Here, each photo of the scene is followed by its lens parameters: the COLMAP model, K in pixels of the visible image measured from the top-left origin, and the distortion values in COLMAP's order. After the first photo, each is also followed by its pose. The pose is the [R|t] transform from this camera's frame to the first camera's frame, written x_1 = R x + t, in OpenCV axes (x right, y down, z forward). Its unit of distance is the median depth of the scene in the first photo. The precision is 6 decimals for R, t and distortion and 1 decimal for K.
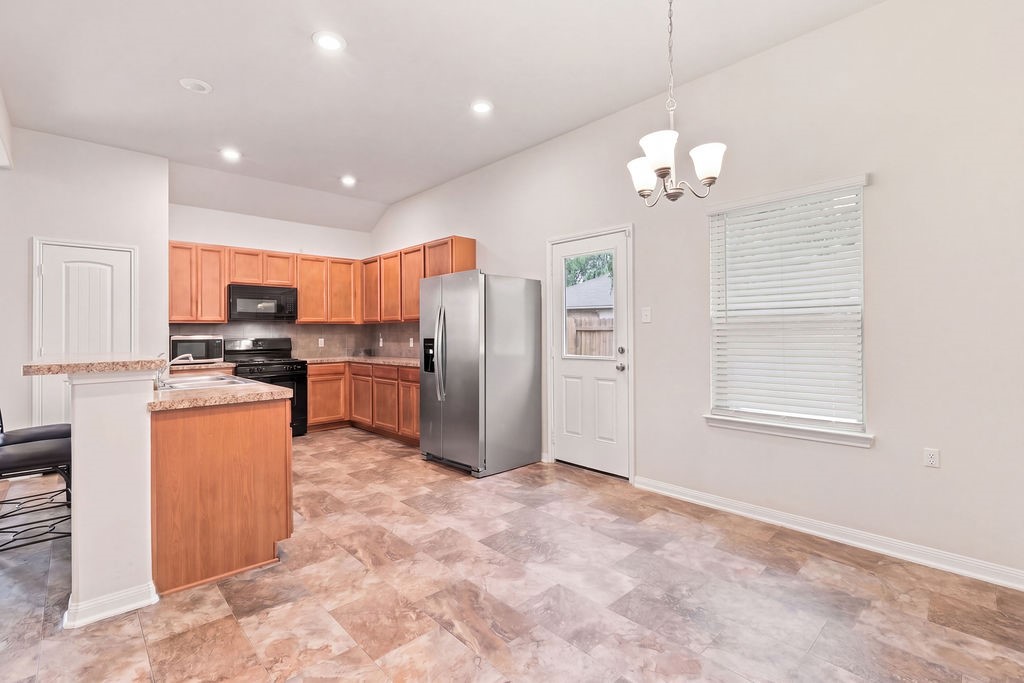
lens RADIAL K [[449.6, 0, 509.5], [0, 449.6, 340.4], [0, 0, 1]] dist [-0.012204, 0.000216]
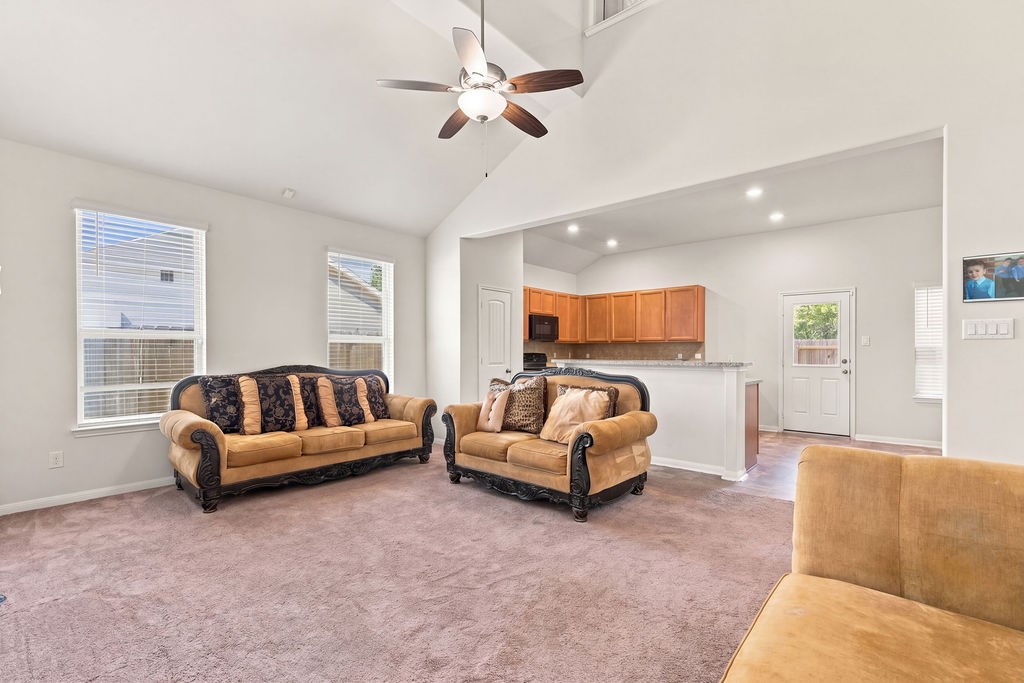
lens RADIAL K [[449.6, 0, 509.5], [0, 449.6, 340.4], [0, 0, 1]] dist [-0.012204, 0.000216]
pose [[0.995384, 0.010826, 0.095355, -0.823669], [-0.006864, 0.999103, -0.041785, 0.015963], [-0.095722, 0.040938, 0.994566, -0.390086]]
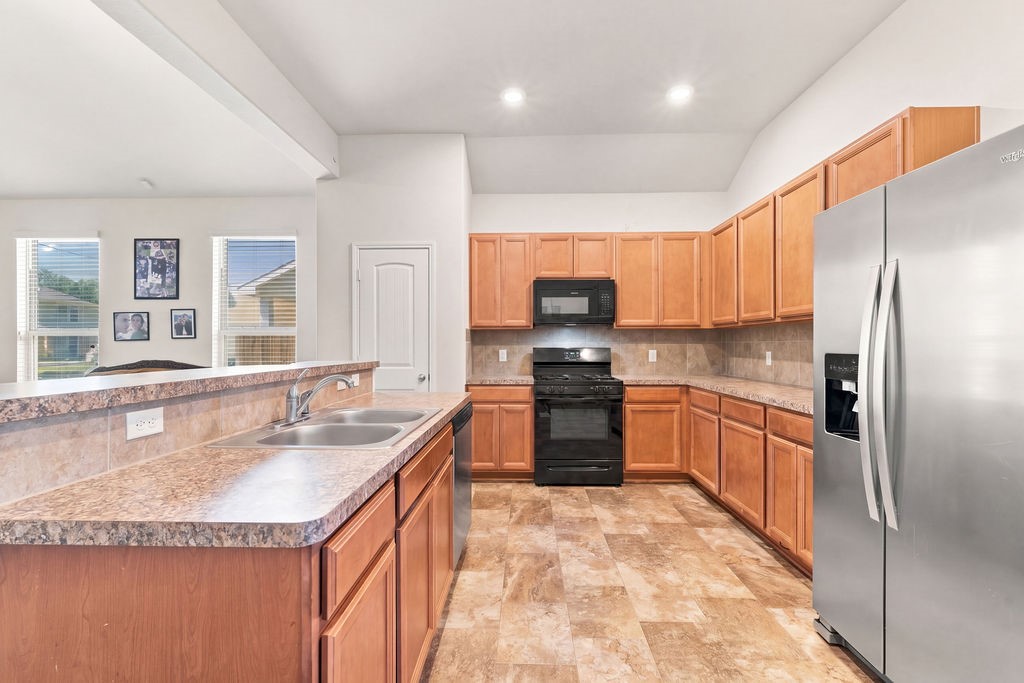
lens RADIAL K [[449.6, 0, 509.5], [0, 449.6, 340.4], [0, 0, 1]] dist [-0.012204, 0.000216]
pose [[0.700705, 0.001014, -0.713450, -0.082113], [-0.015236, 0.999792, -0.013542, -0.005061], [0.713288, 0.020359, 0.700575, 0.406493]]
